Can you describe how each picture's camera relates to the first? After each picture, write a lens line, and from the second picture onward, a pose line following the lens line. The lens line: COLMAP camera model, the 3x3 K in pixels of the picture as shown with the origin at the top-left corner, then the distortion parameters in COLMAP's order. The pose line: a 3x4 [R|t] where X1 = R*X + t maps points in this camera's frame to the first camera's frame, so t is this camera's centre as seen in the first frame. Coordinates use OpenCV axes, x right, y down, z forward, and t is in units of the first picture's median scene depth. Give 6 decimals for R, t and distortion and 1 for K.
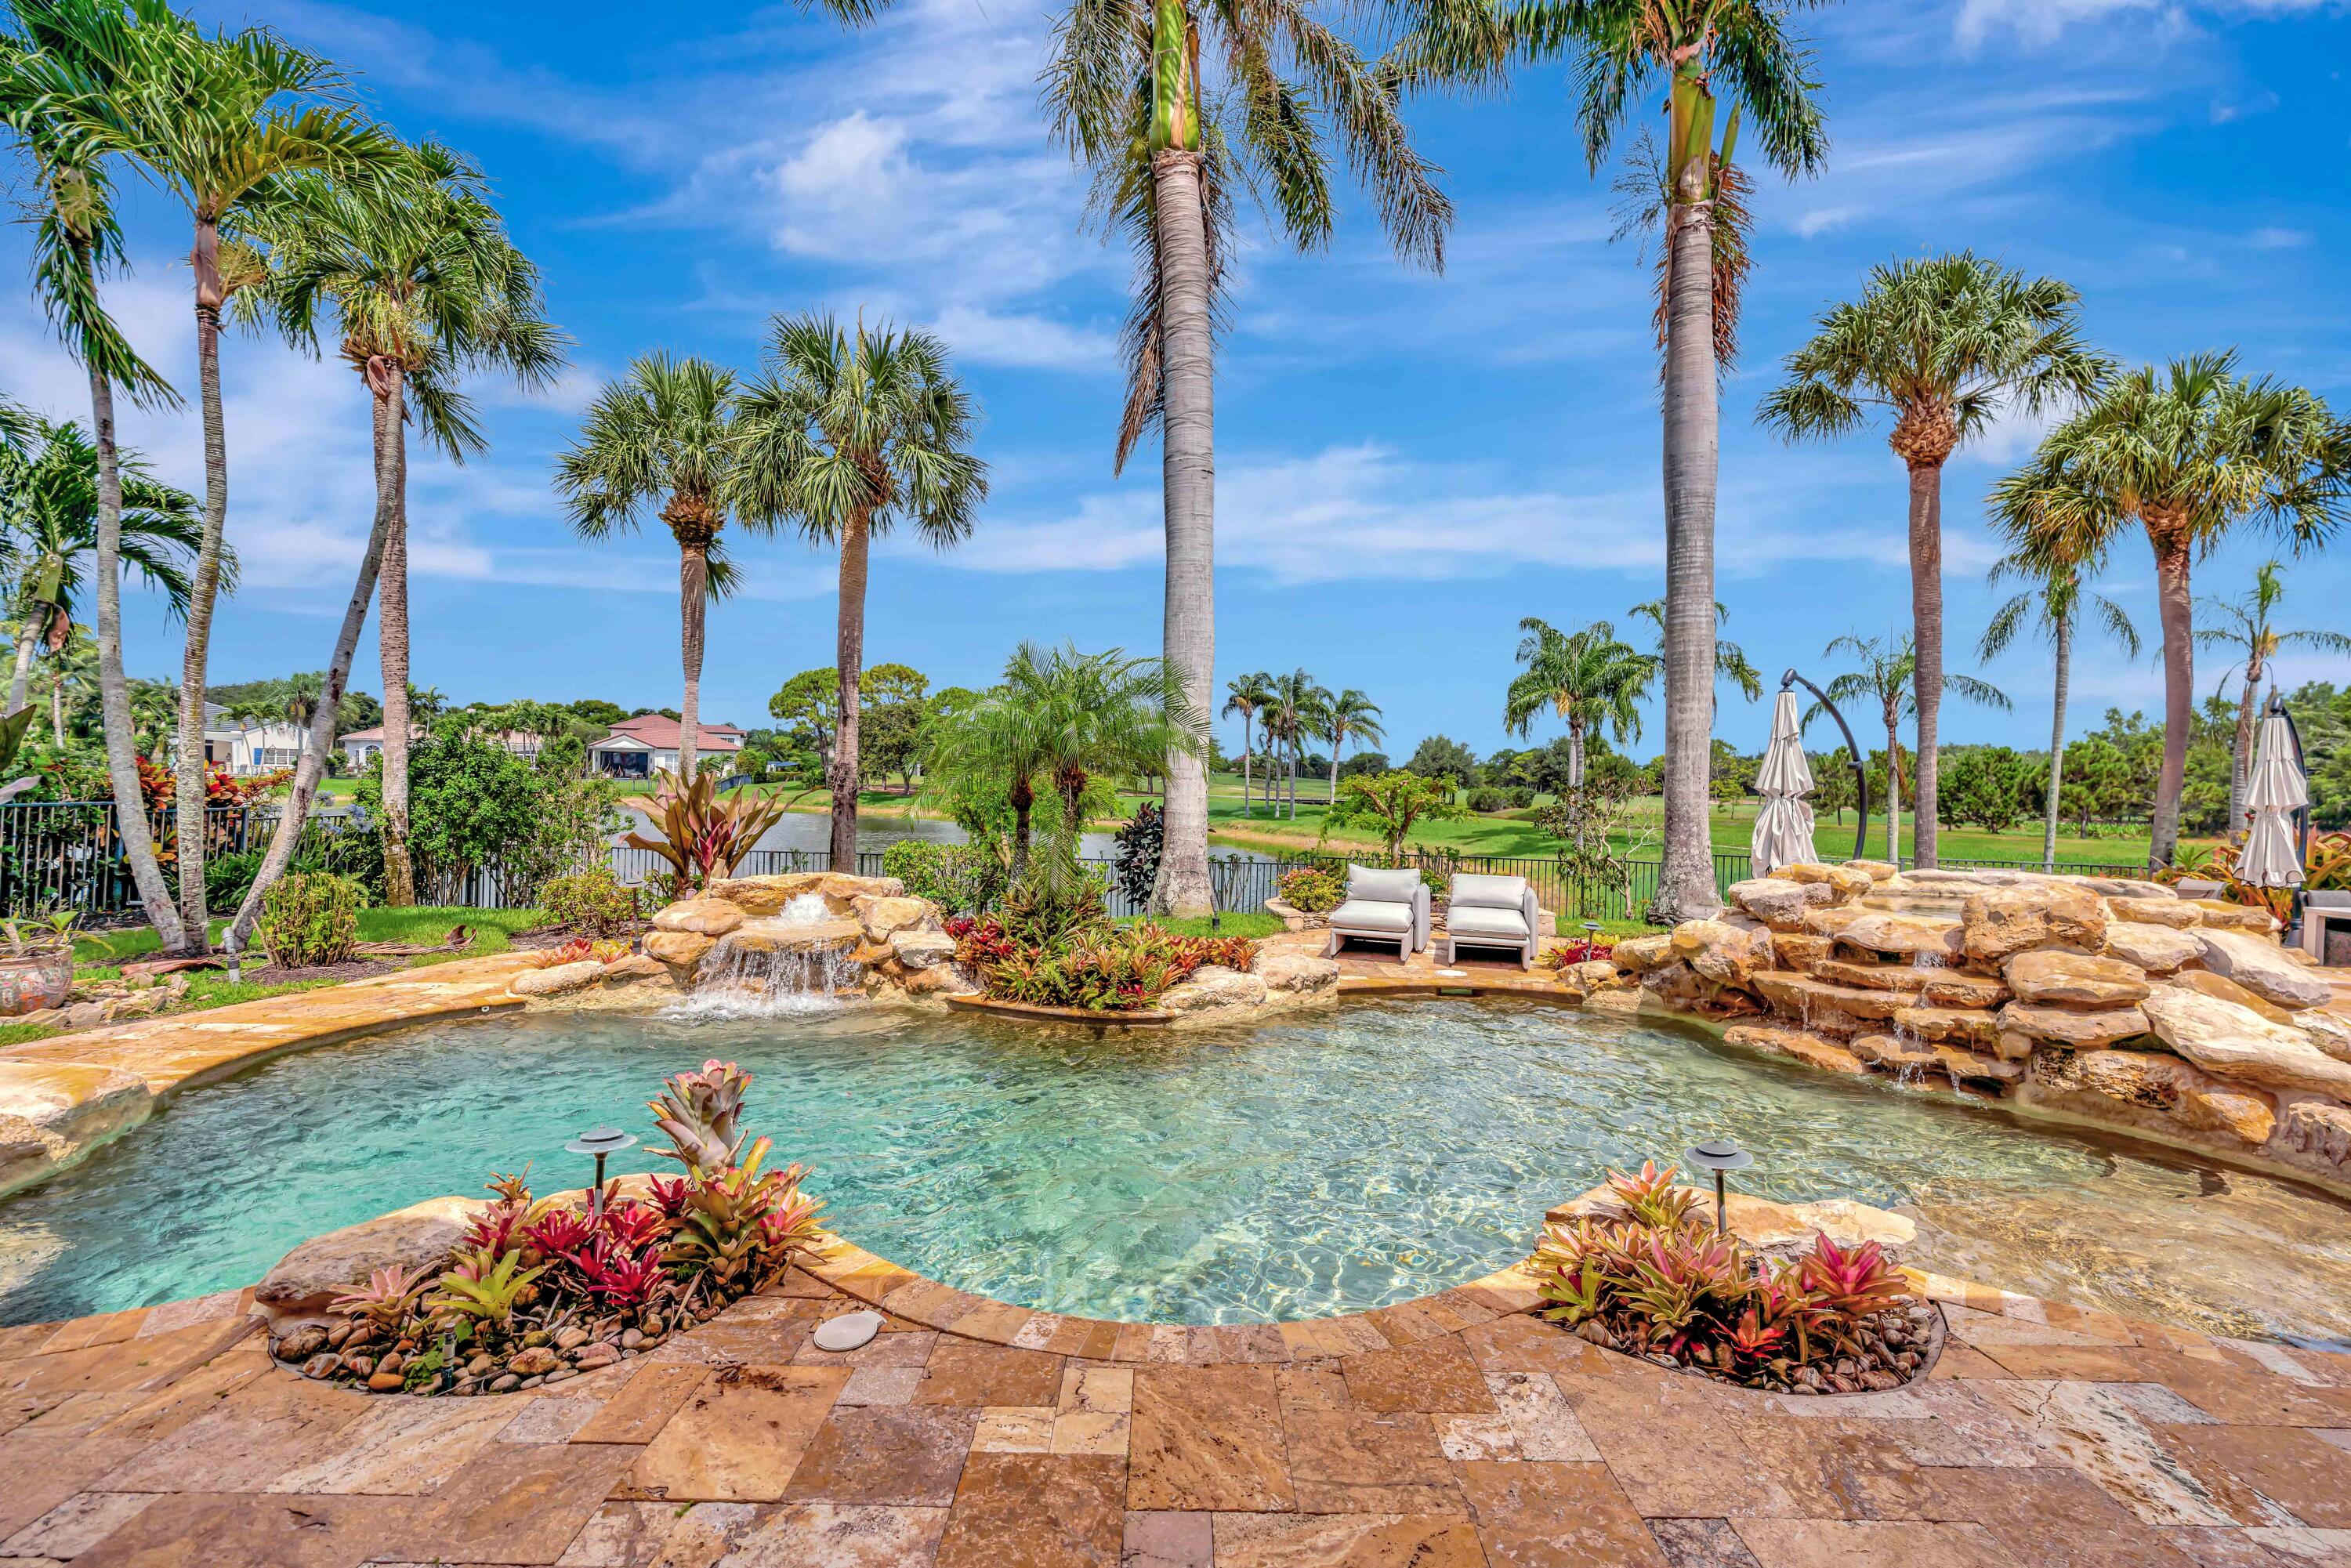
lens RADIAL K [[1090.5, 0, 1159.4], [0, 1090.5, 785.0], [0, 0, 1]] dist [-0.014793, 0.005259]
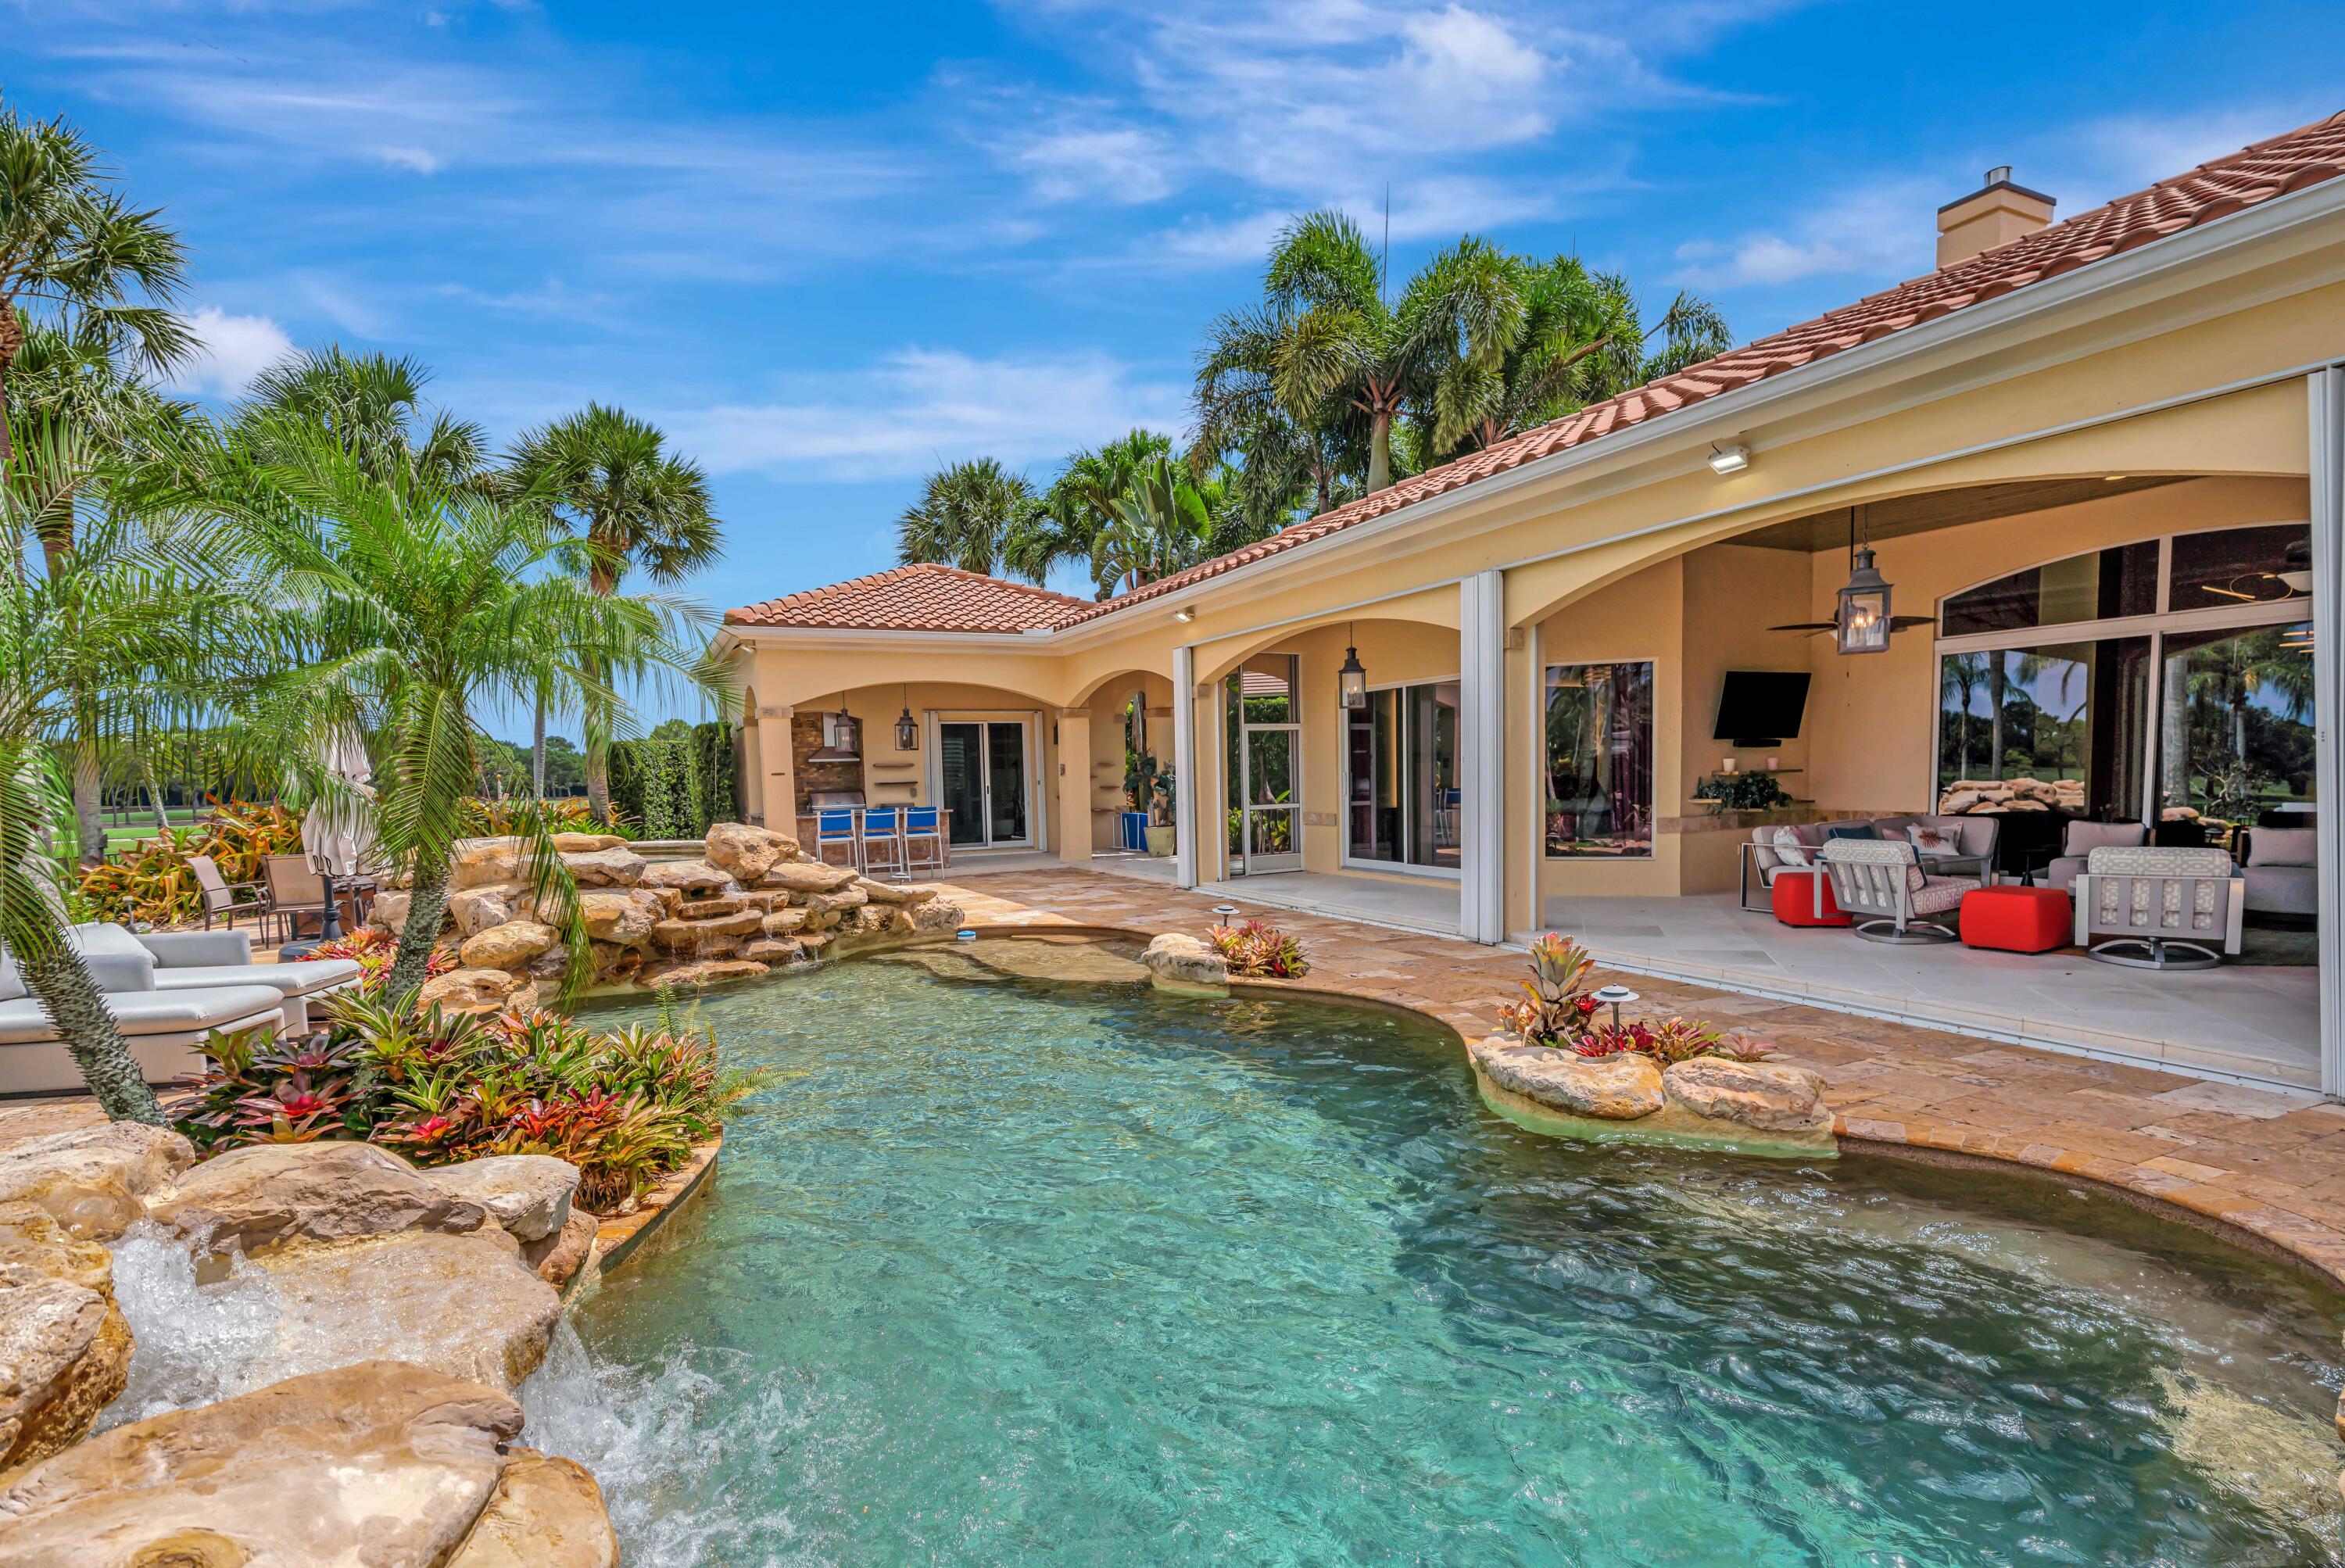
lens RADIAL K [[1109.8, 0, 1151.9], [0, 1109.8, 829.2], [0, 0, 1]] dist [-0.003858, -0.000197]
pose [[-0.432649, -0.061713, 0.899448, -0.507273], [0.018211, 0.996853, 0.077156, -0.006773], [-0.901378, 0.049761, -0.430164, 0.721361]]
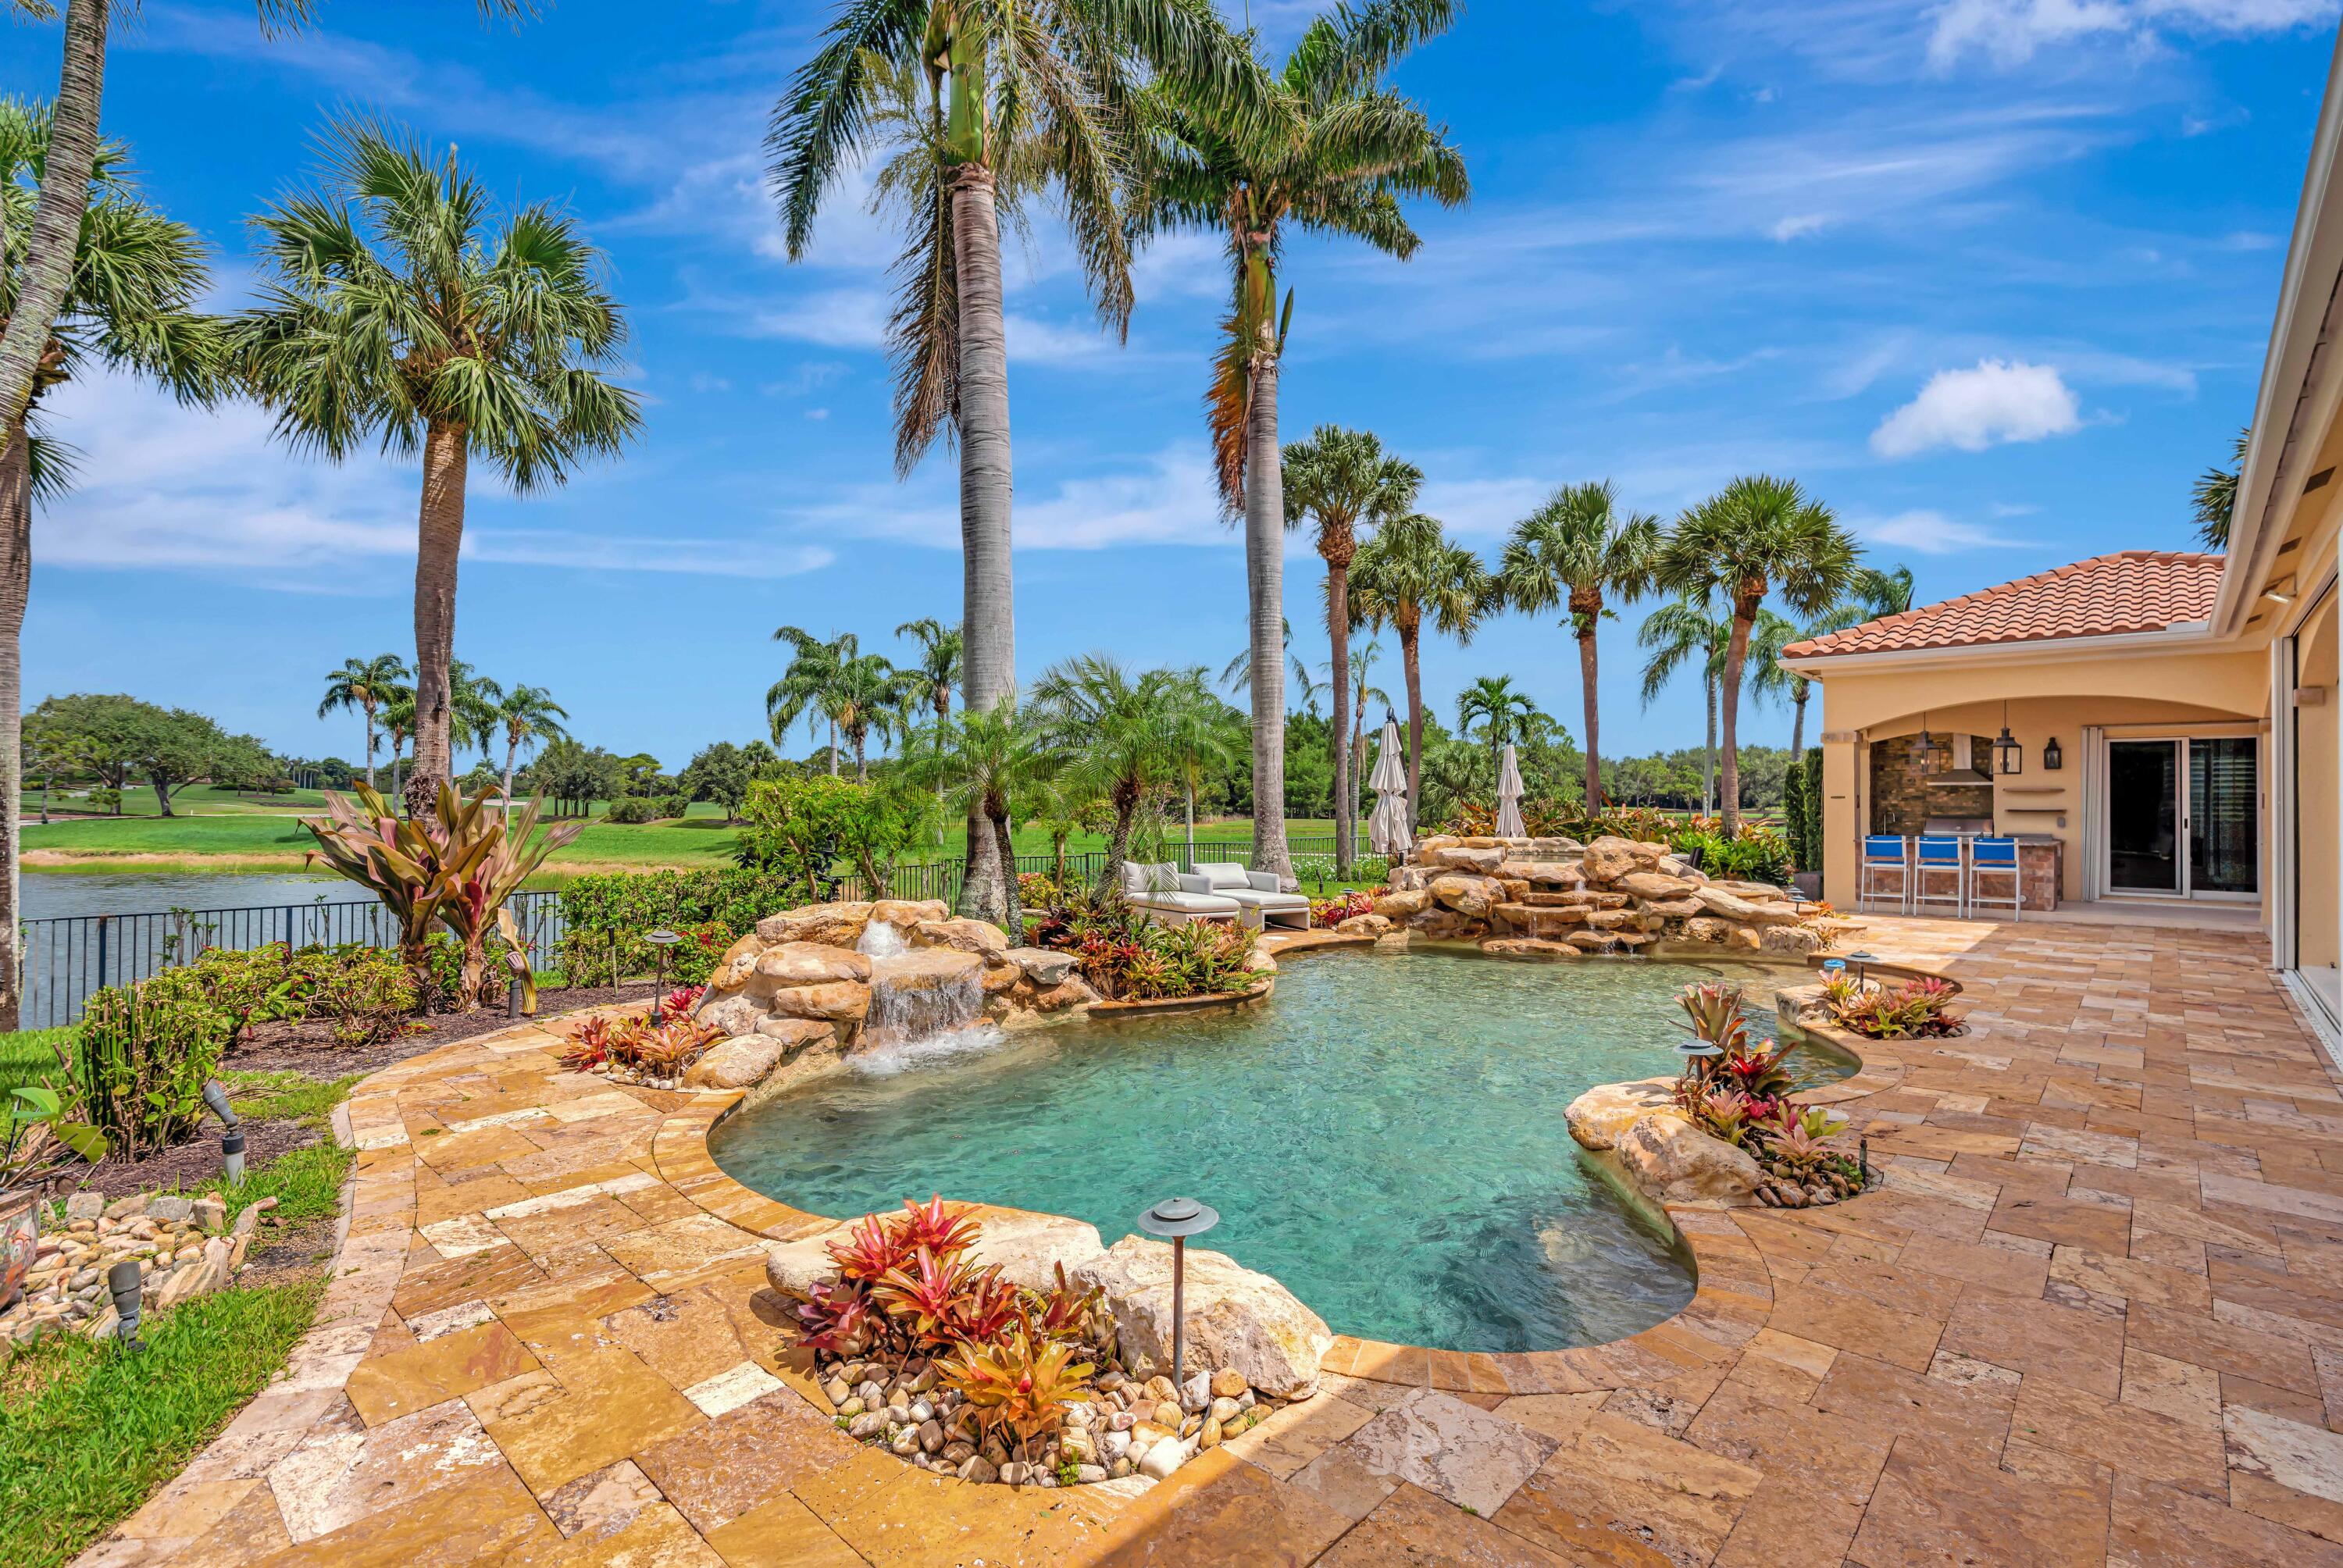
lens RADIAL K [[1086.8, 0, 1194.3], [0, 1086.8, 774.2], [0, 0, 1]] dist [-0.014793, 0.005259]
pose [[0.676839, -0.005281, 0.736113, -0.641121], [0.017042, 0.999819, -0.008497, -0.008871], [-0.735934, 0.018296, 0.676806, 0.175740]]
